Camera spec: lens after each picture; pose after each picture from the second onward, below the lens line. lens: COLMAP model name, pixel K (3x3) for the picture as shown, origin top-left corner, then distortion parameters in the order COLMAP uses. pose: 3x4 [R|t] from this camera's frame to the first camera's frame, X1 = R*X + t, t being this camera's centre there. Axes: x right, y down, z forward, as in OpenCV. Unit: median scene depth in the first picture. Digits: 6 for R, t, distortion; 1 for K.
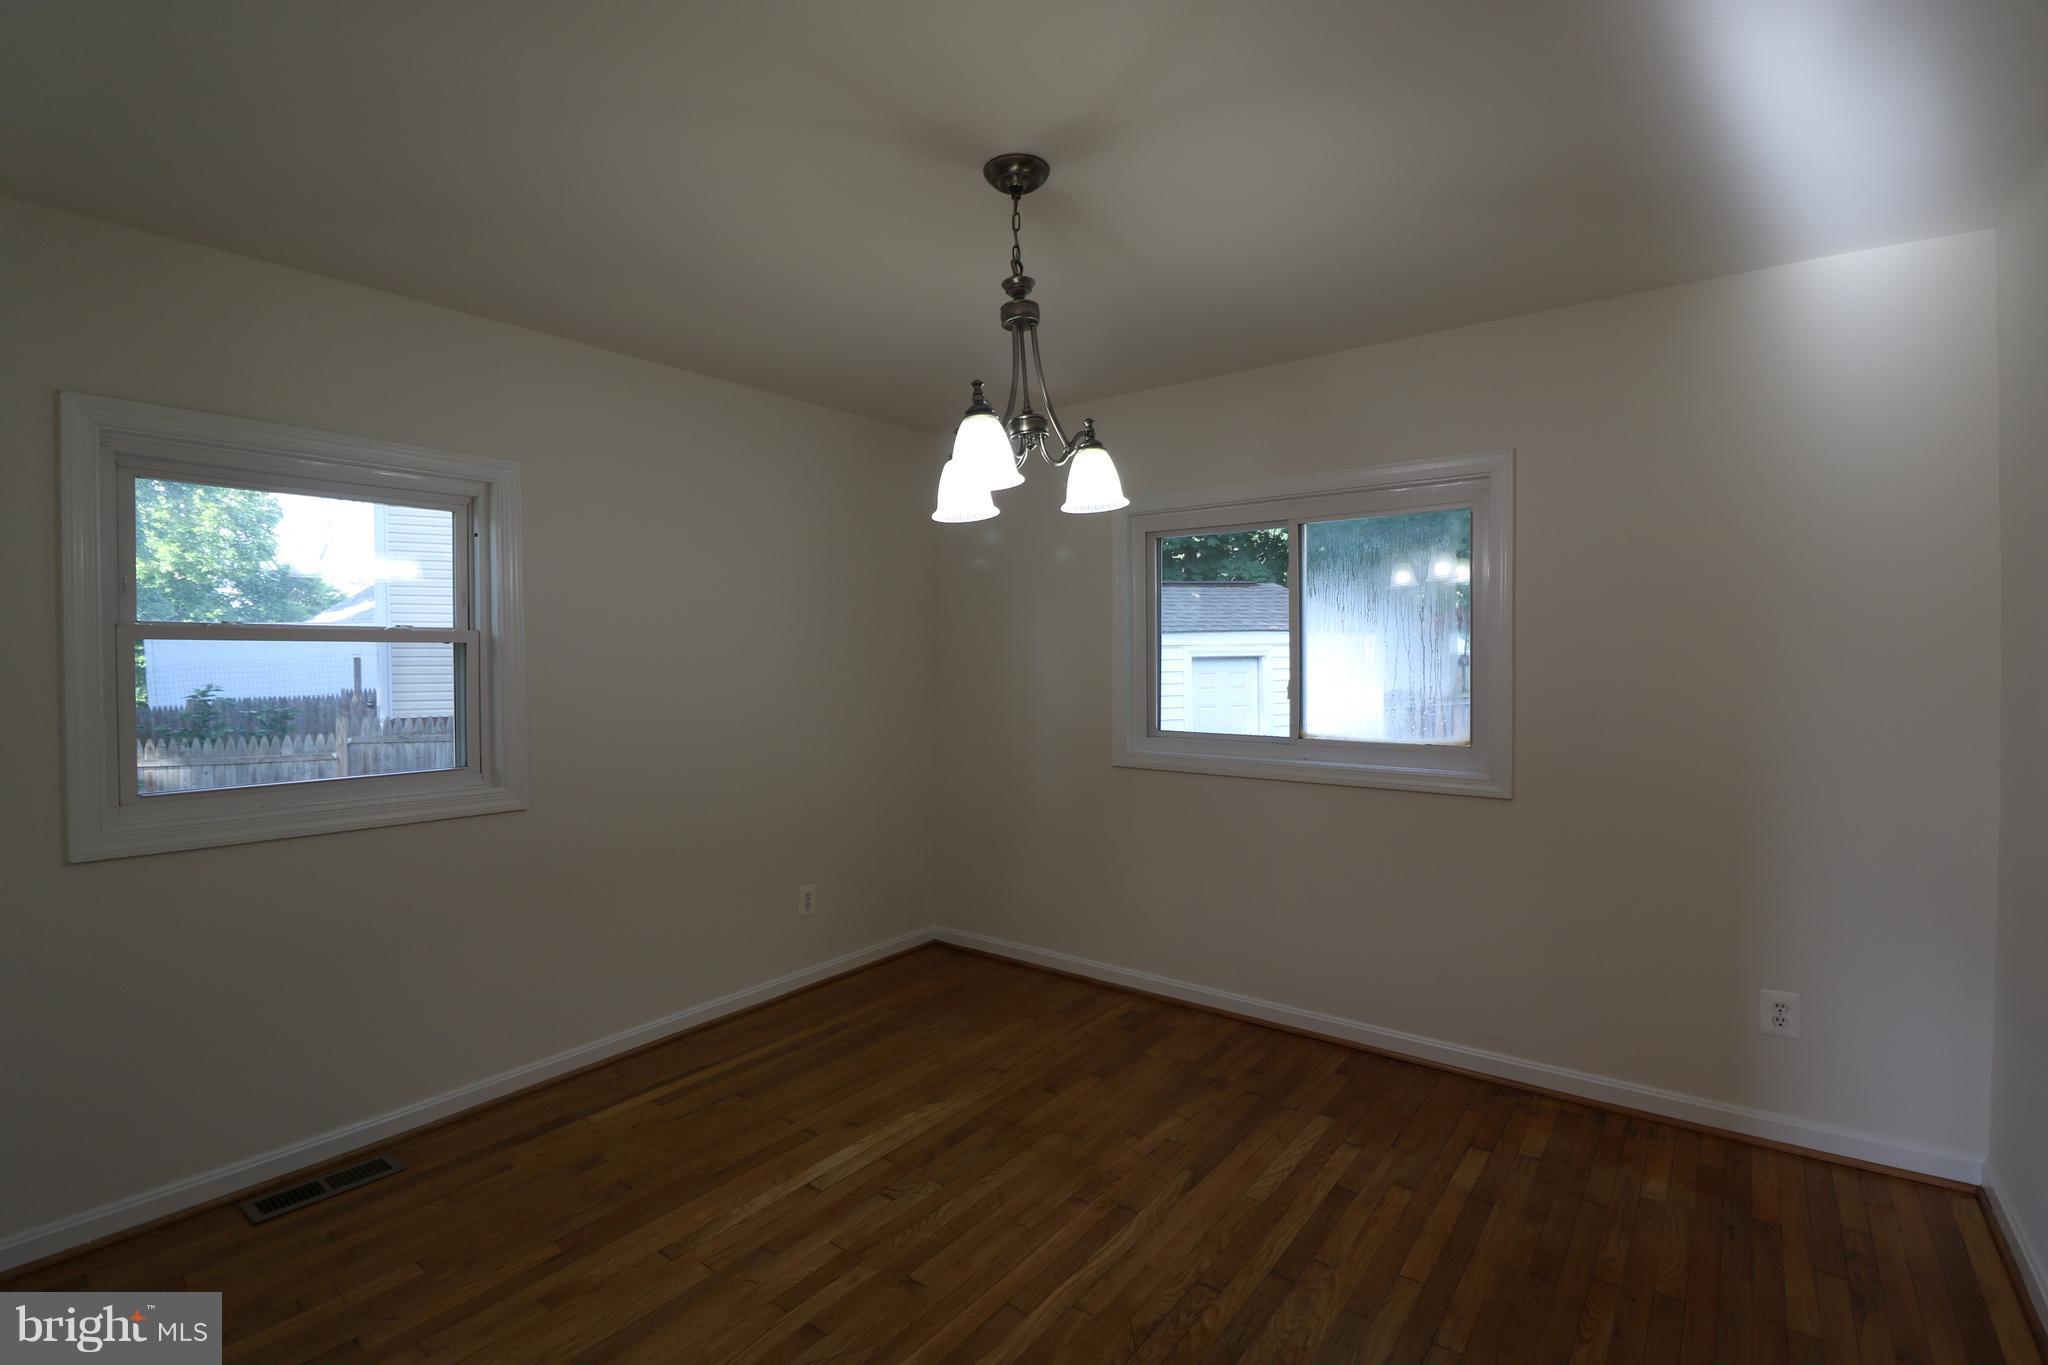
lens RADIAL K [[957.0, 0, 997.2], [0, 957.0, 672.0], [0, 0, 1]] dist [-0.002157, -0.000472]
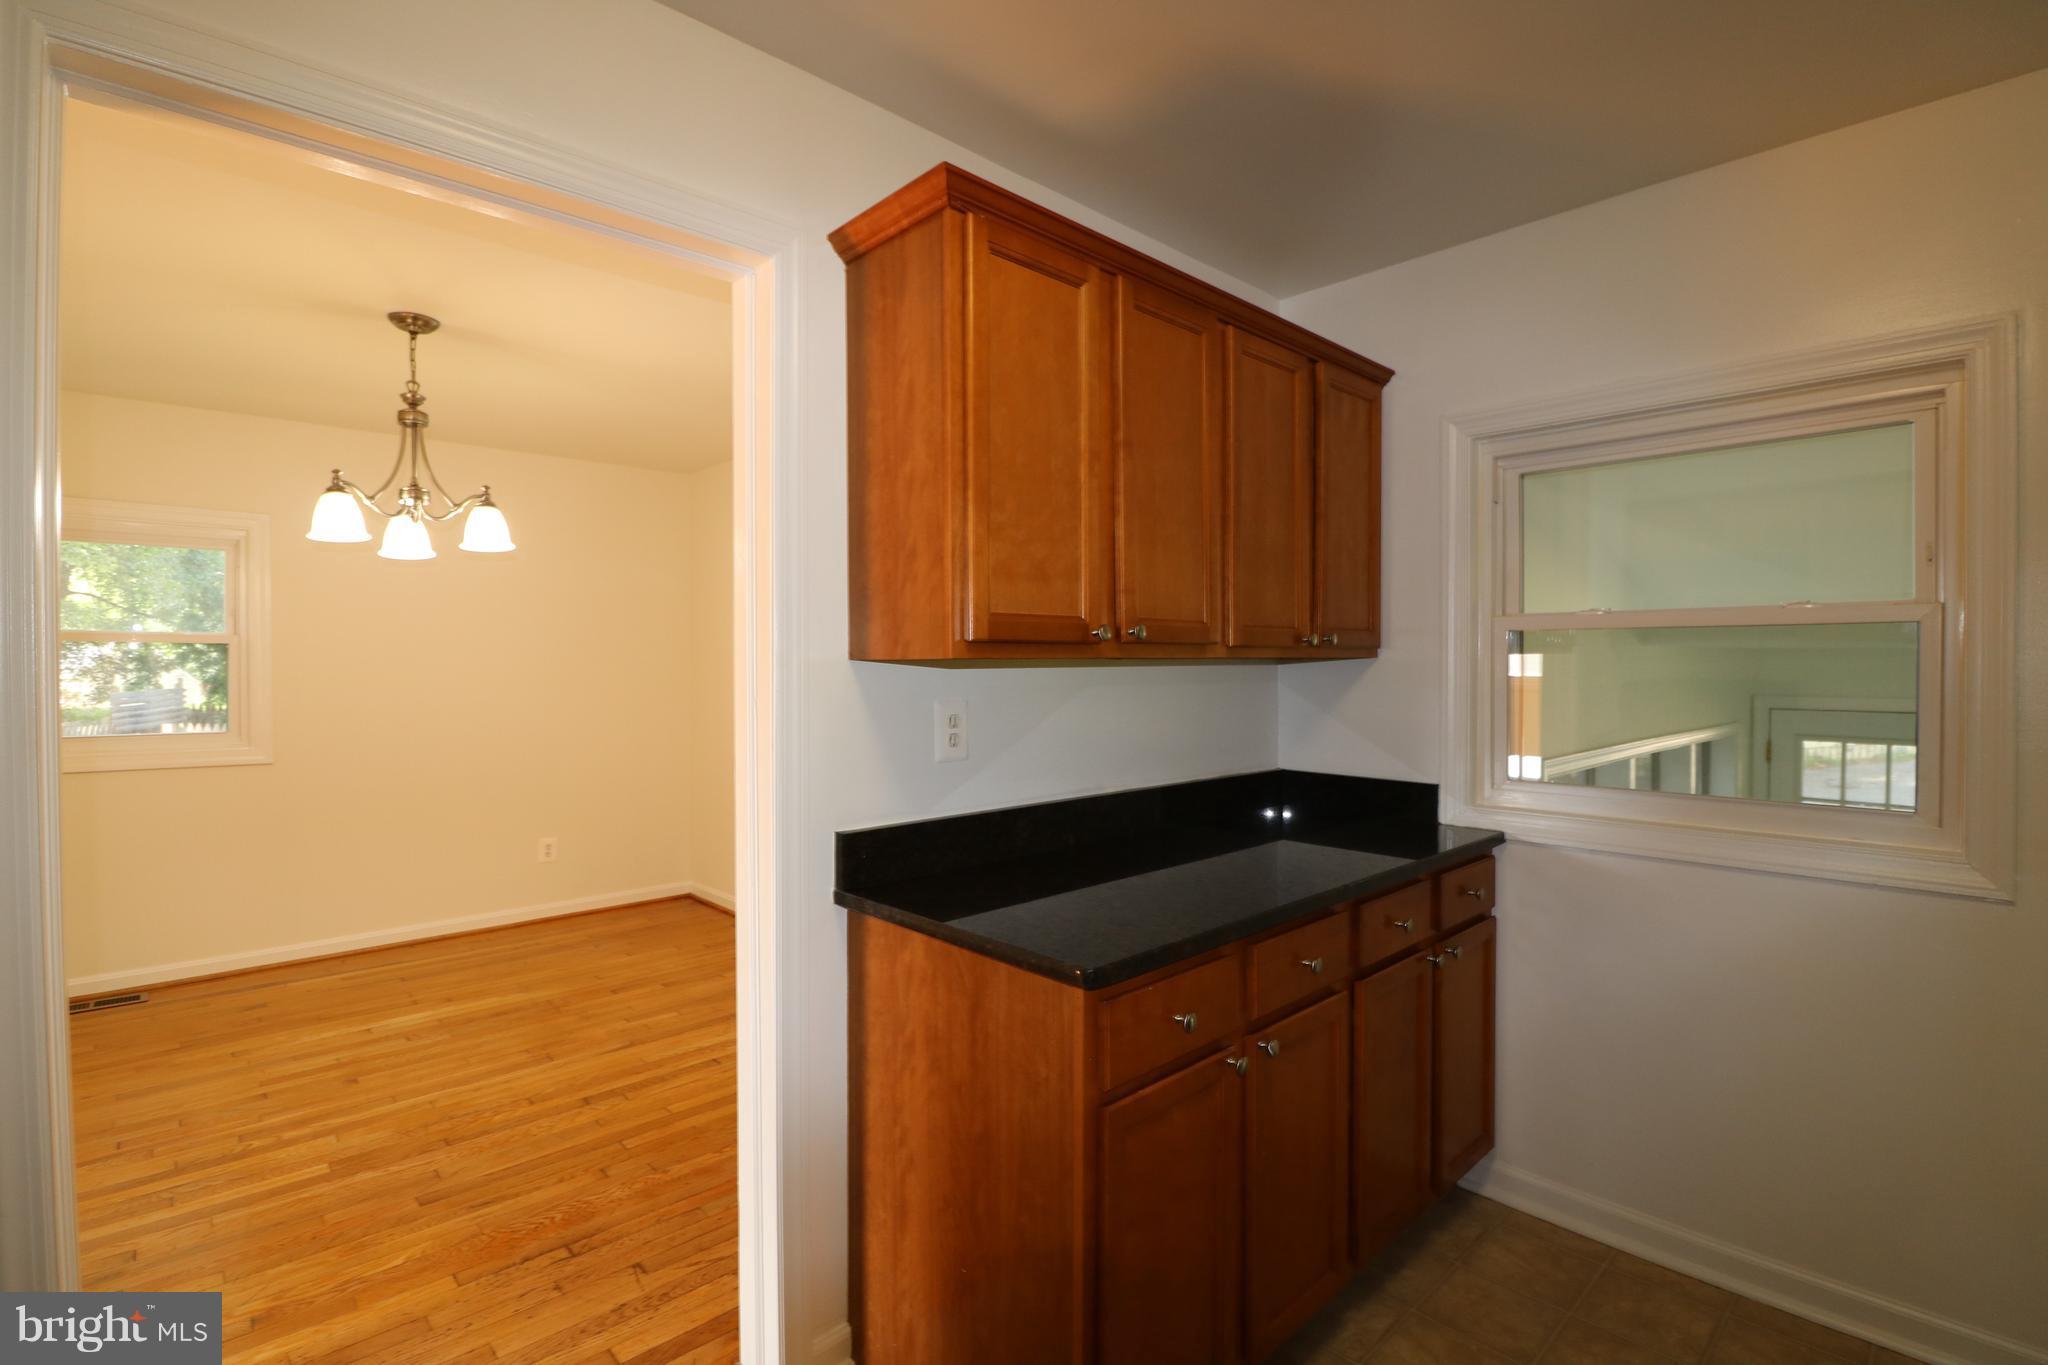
lens RADIAL K [[952.0, 0, 999.7], [0, 952.0, 675.7], [0, 0, 1]] dist [-0.003371, -0.007884]
pose [[0.986521, 0.010289, -0.163311, 0.958301], [-0.011292, 0.999923, -0.005216, 0.013437], [0.163245, 0.006990, 0.986561, -0.231479]]
